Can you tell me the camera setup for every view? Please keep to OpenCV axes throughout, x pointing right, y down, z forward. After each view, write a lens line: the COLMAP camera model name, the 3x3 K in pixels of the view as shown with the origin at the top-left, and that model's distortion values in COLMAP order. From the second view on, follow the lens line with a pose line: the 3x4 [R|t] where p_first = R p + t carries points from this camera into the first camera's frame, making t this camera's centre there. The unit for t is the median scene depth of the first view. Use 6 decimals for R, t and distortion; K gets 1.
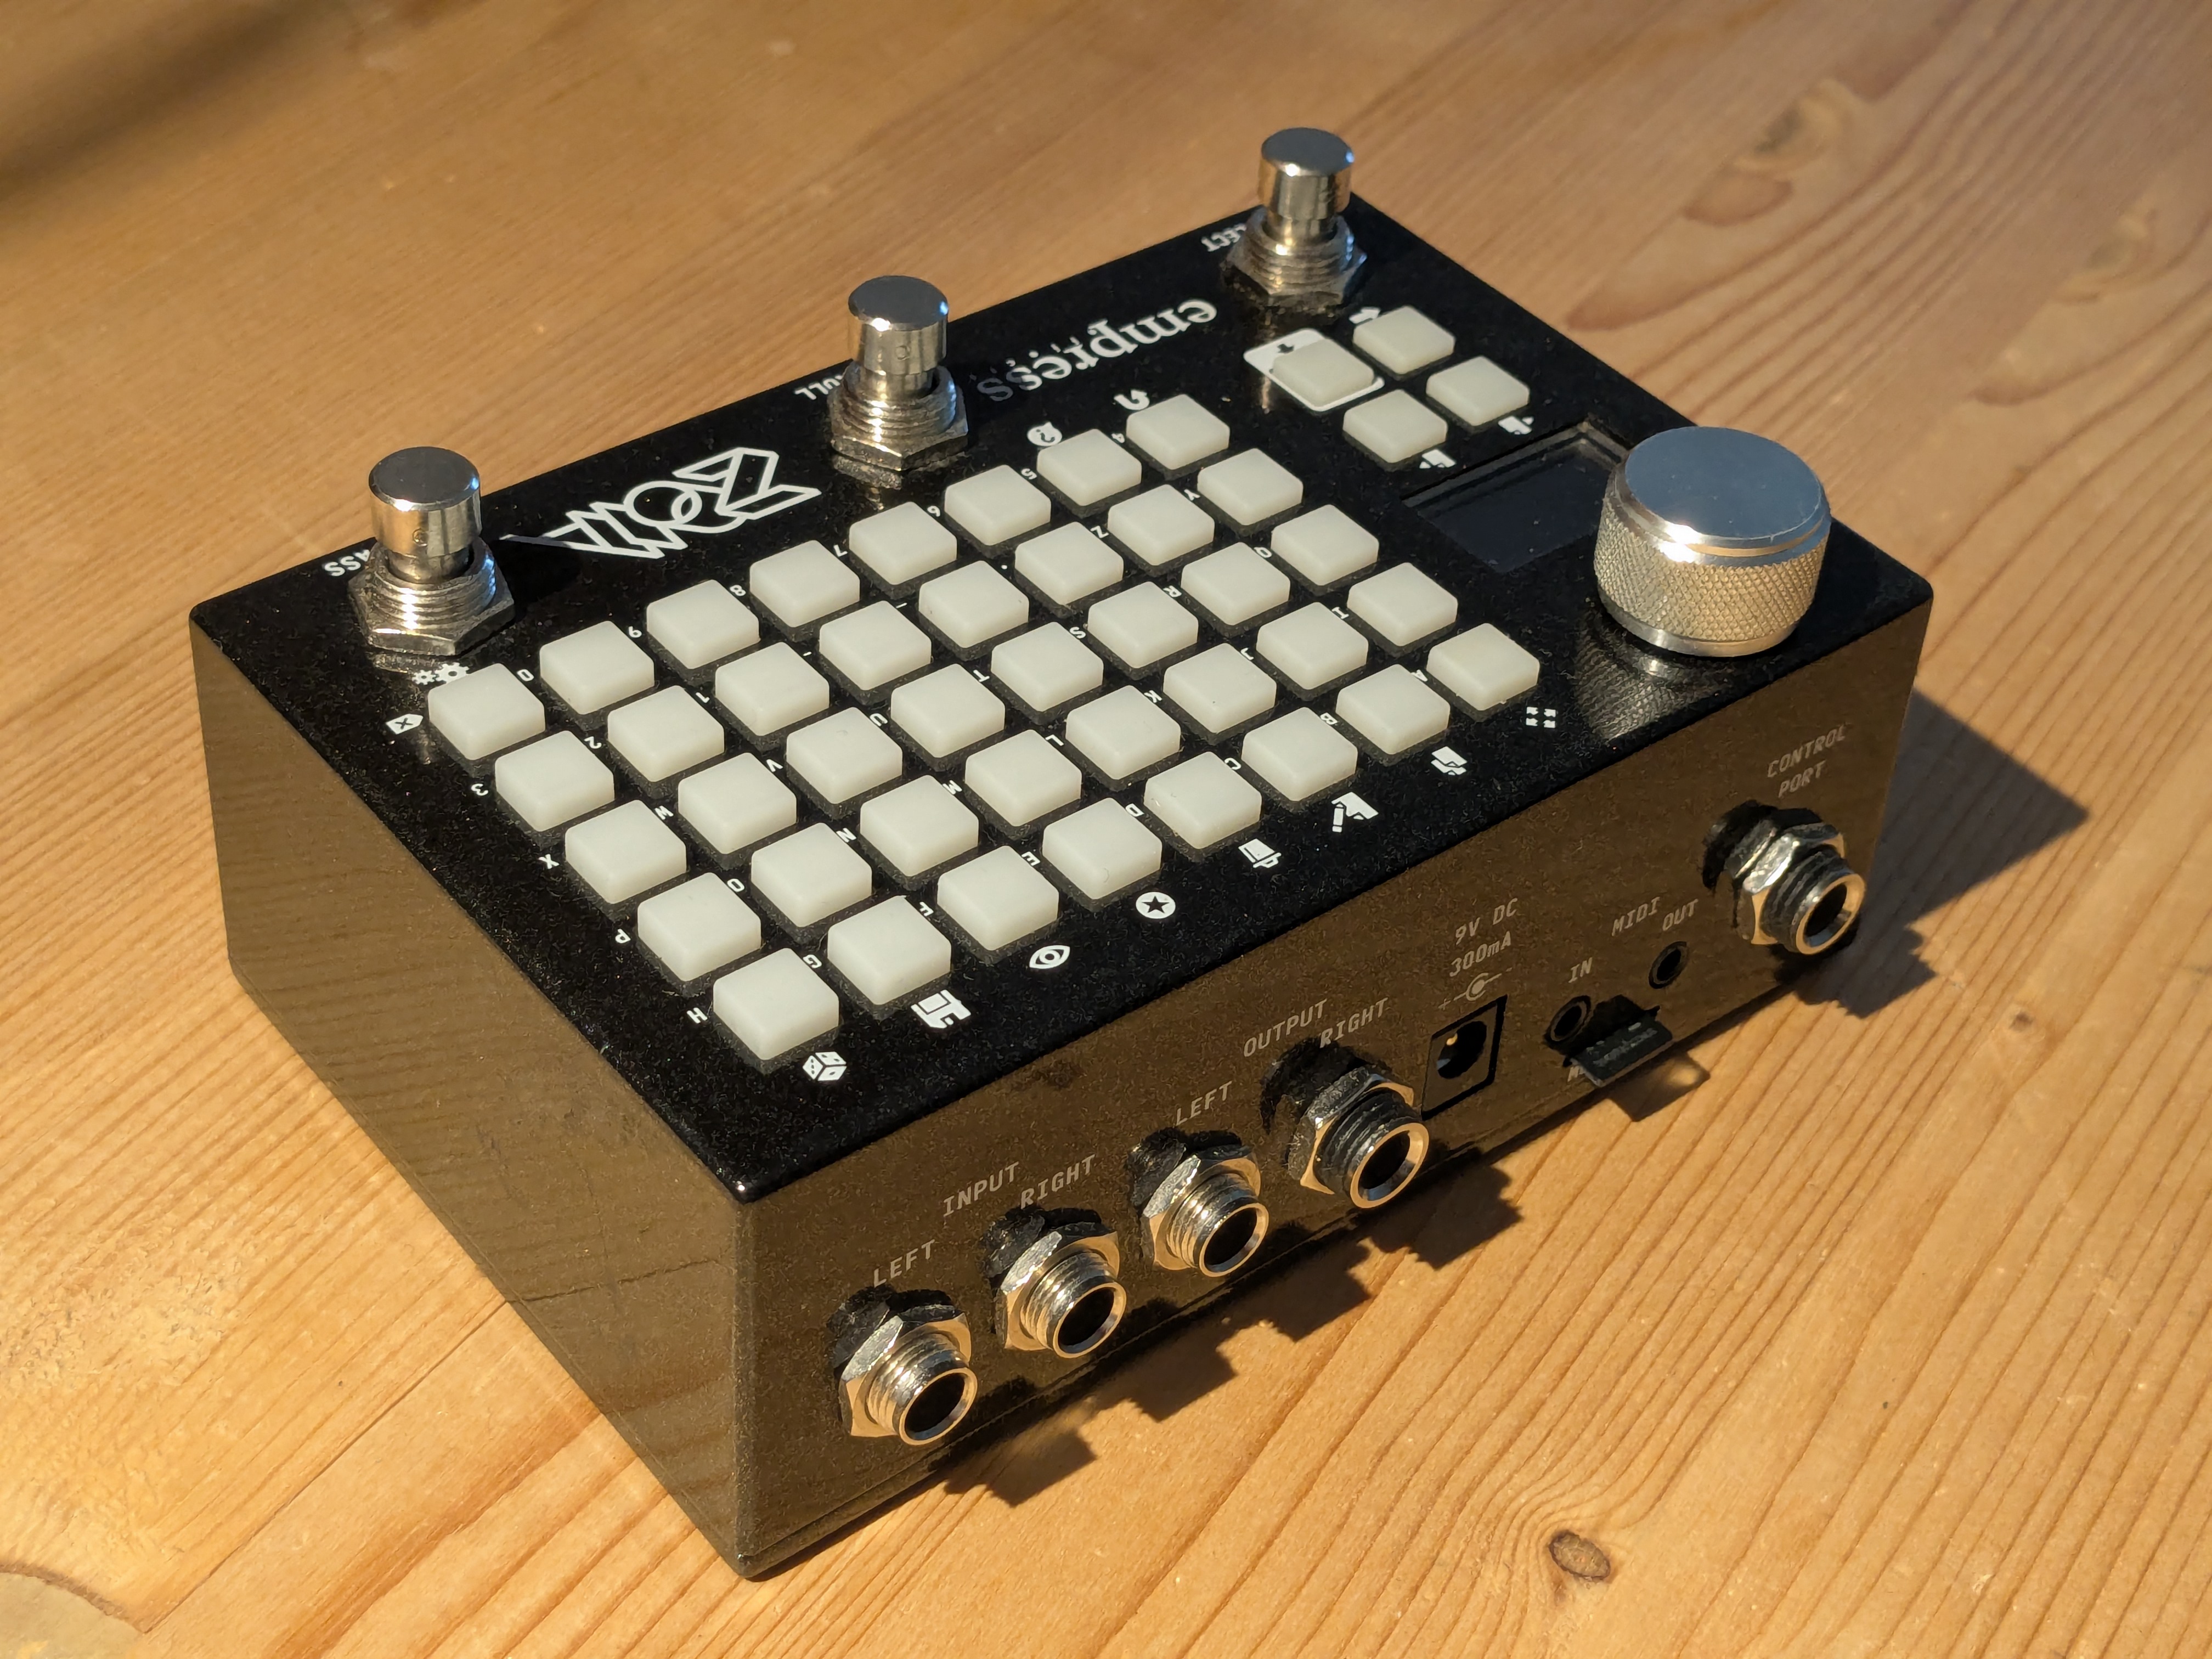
lens RADIAL K [[3527.0, 0, 1132.7], [0, 3527.0, 829.5], [0, 0, 1]] dist [0.250249, -1.334156]
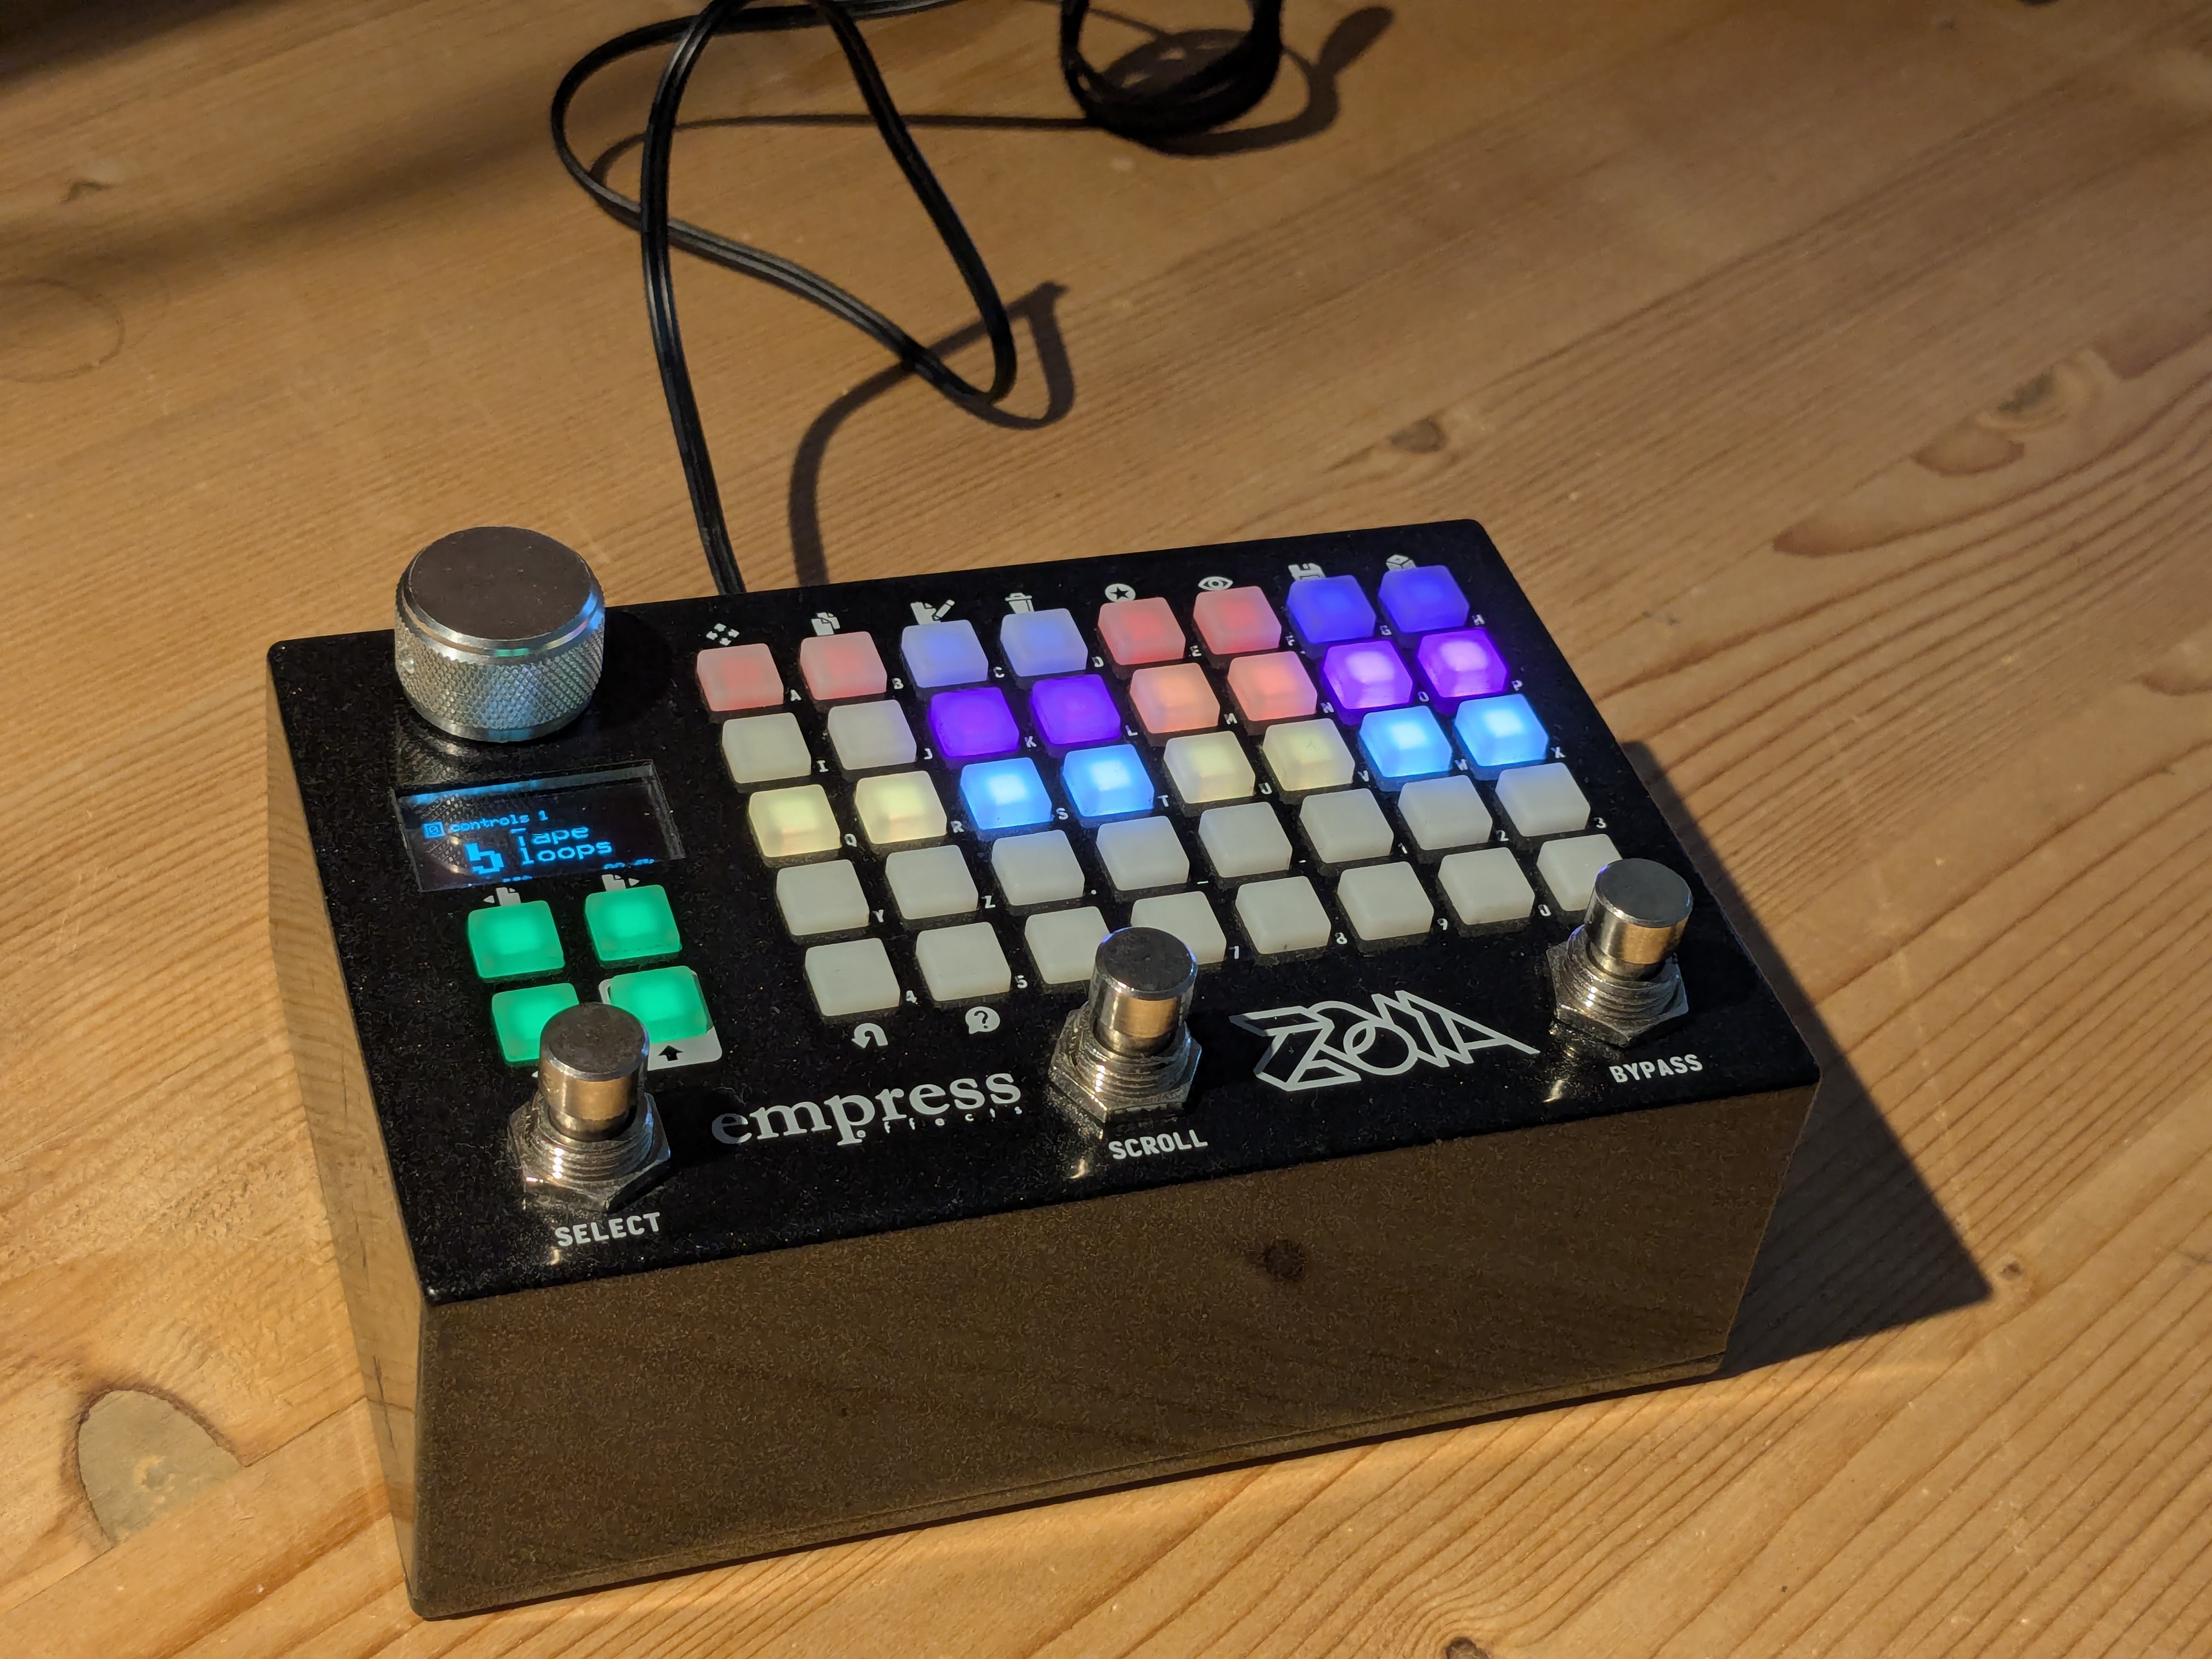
lens RADIAL K [[3527.0, 0, 1132.7], [0, 3527.0, 829.5], [0, 0, 1]] dist [0.250249, -1.334156]
pose [[-0.922239, -0.364993, 0.127495, -0.173625], [0.082179, 0.137170, 0.987133, -1.111459], [-0.377785, 0.920850, -0.096509, 1.068117]]
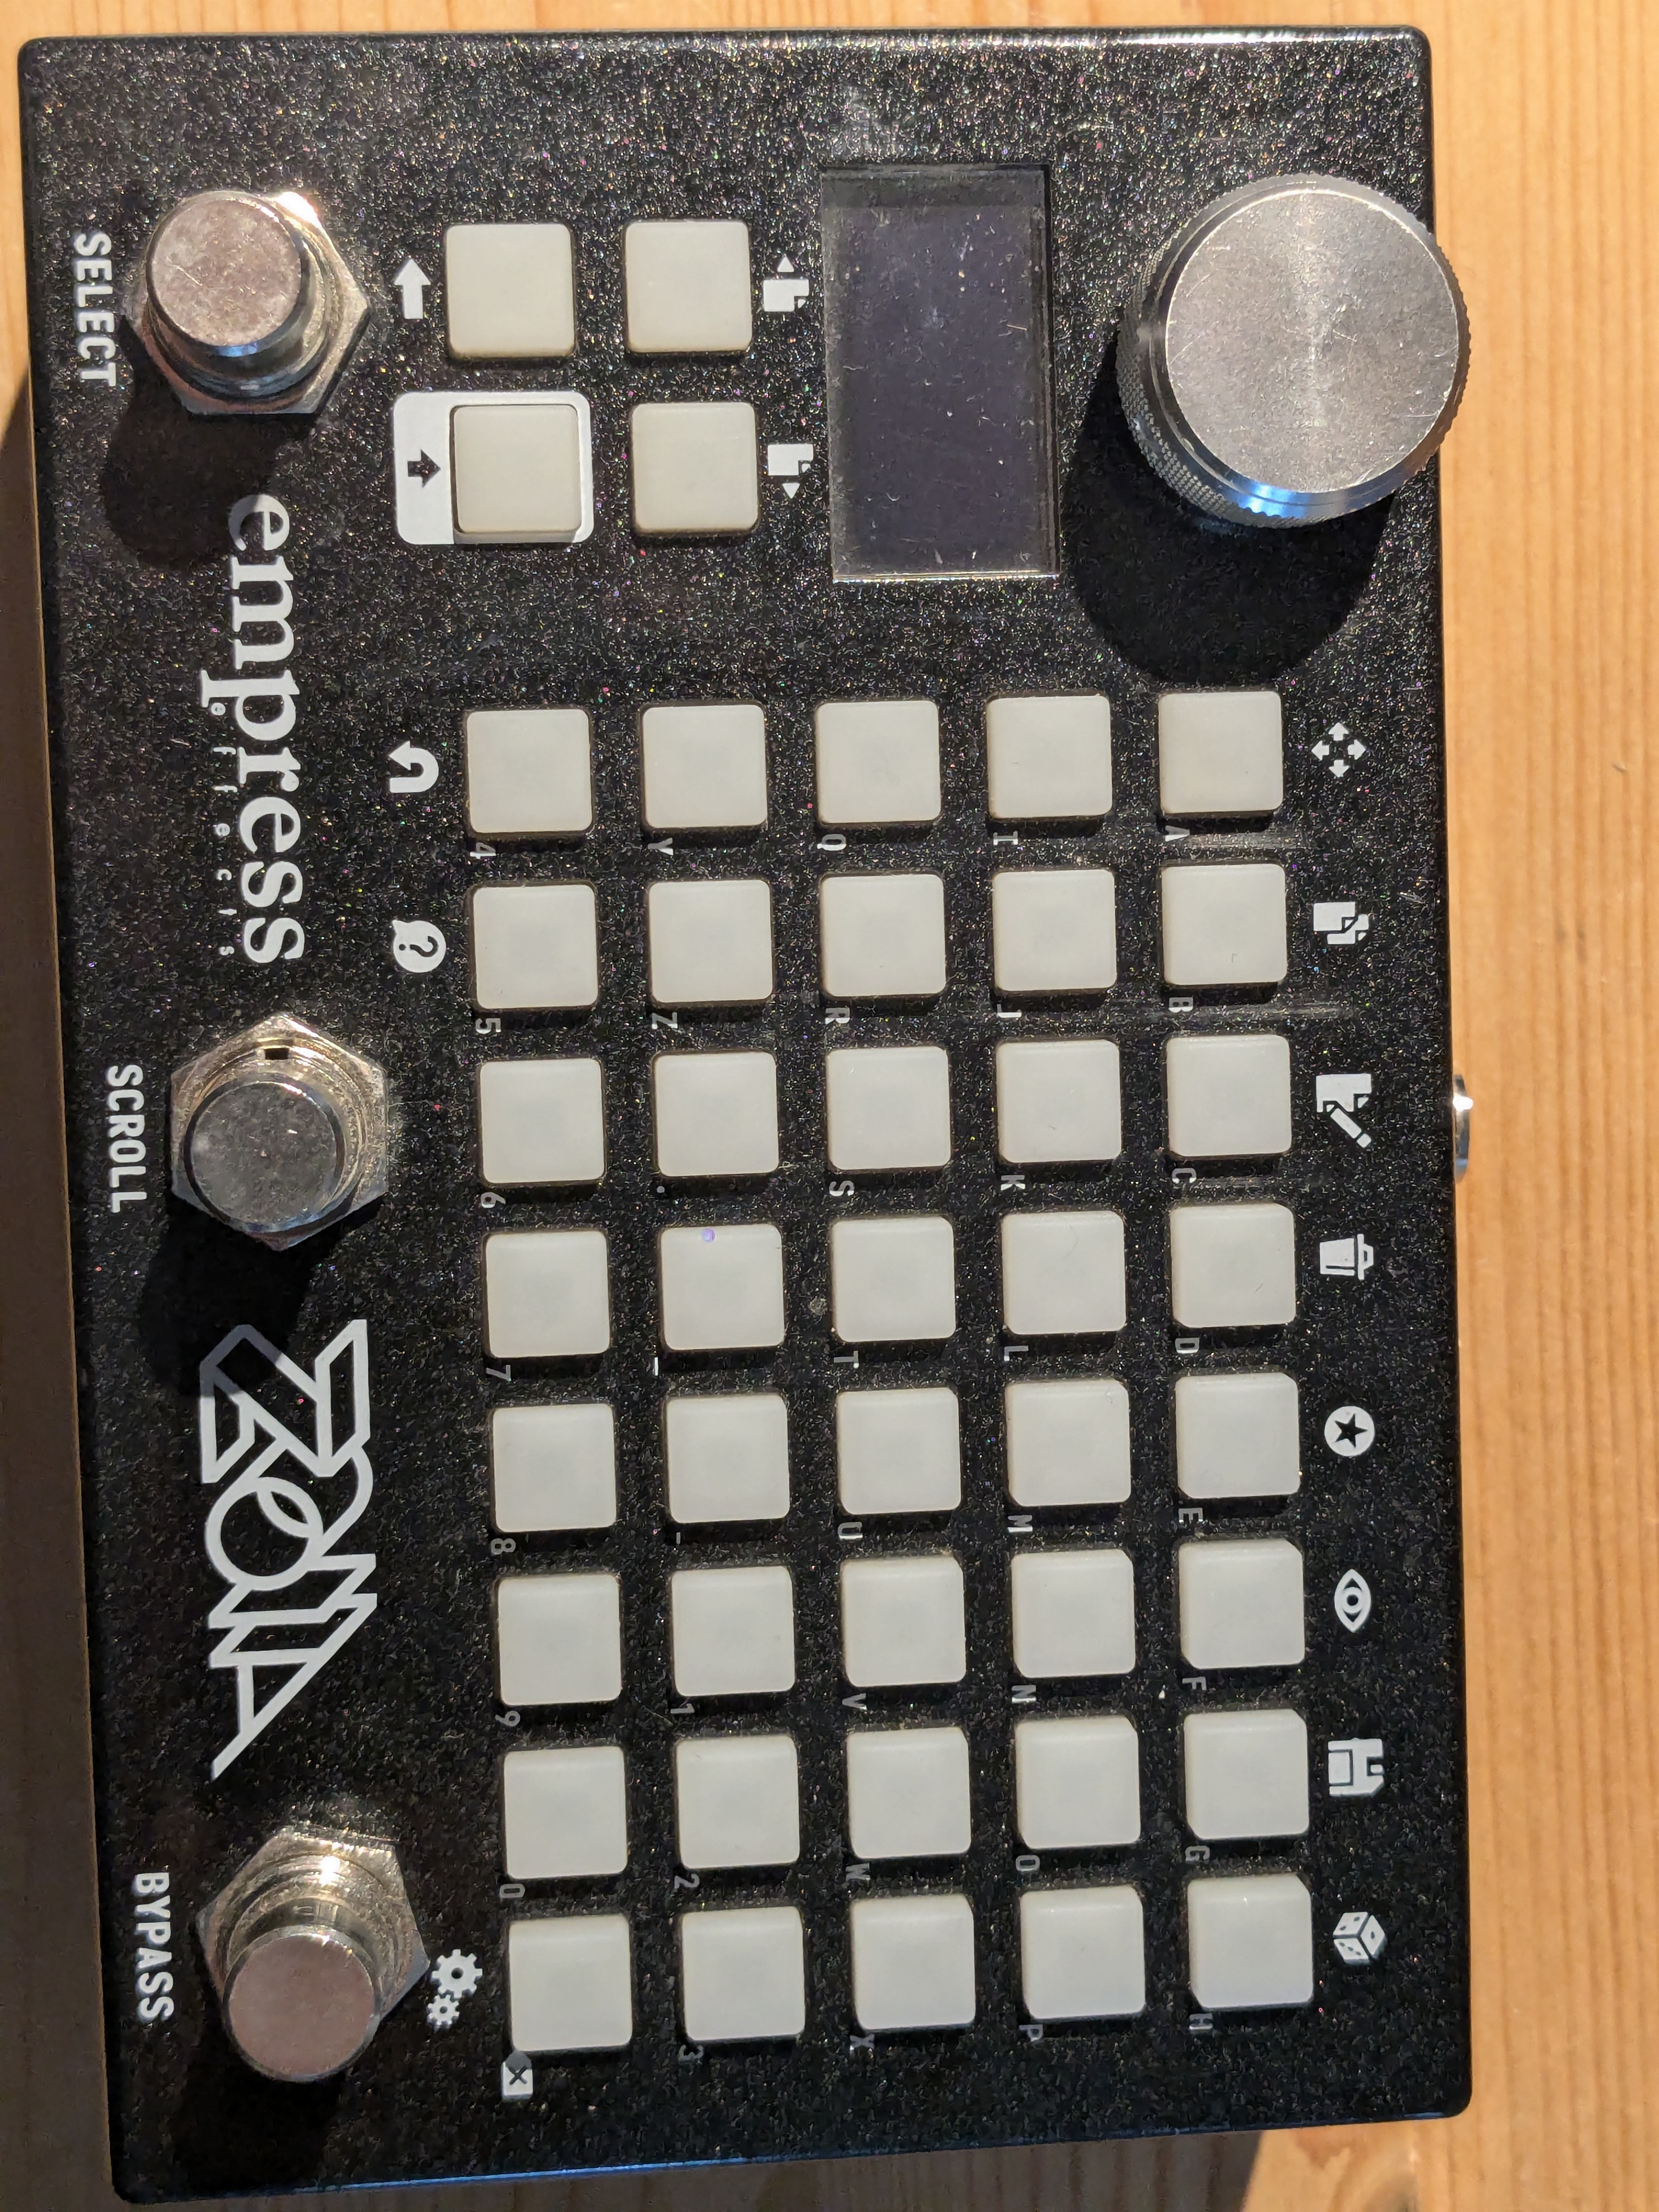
lens RADIAL K [[3527.0, 0, 829.5], [0, 3527.0, 1106.0], [0, 0, 1]] dist [0.250249, -1.334156]
pose [[0.600120, -0.798305, -0.050640, 0.030663], [0.474925, 0.304649, 0.825612, -0.622289], [-0.643663, -0.519517, 0.561961, 0.595042]]
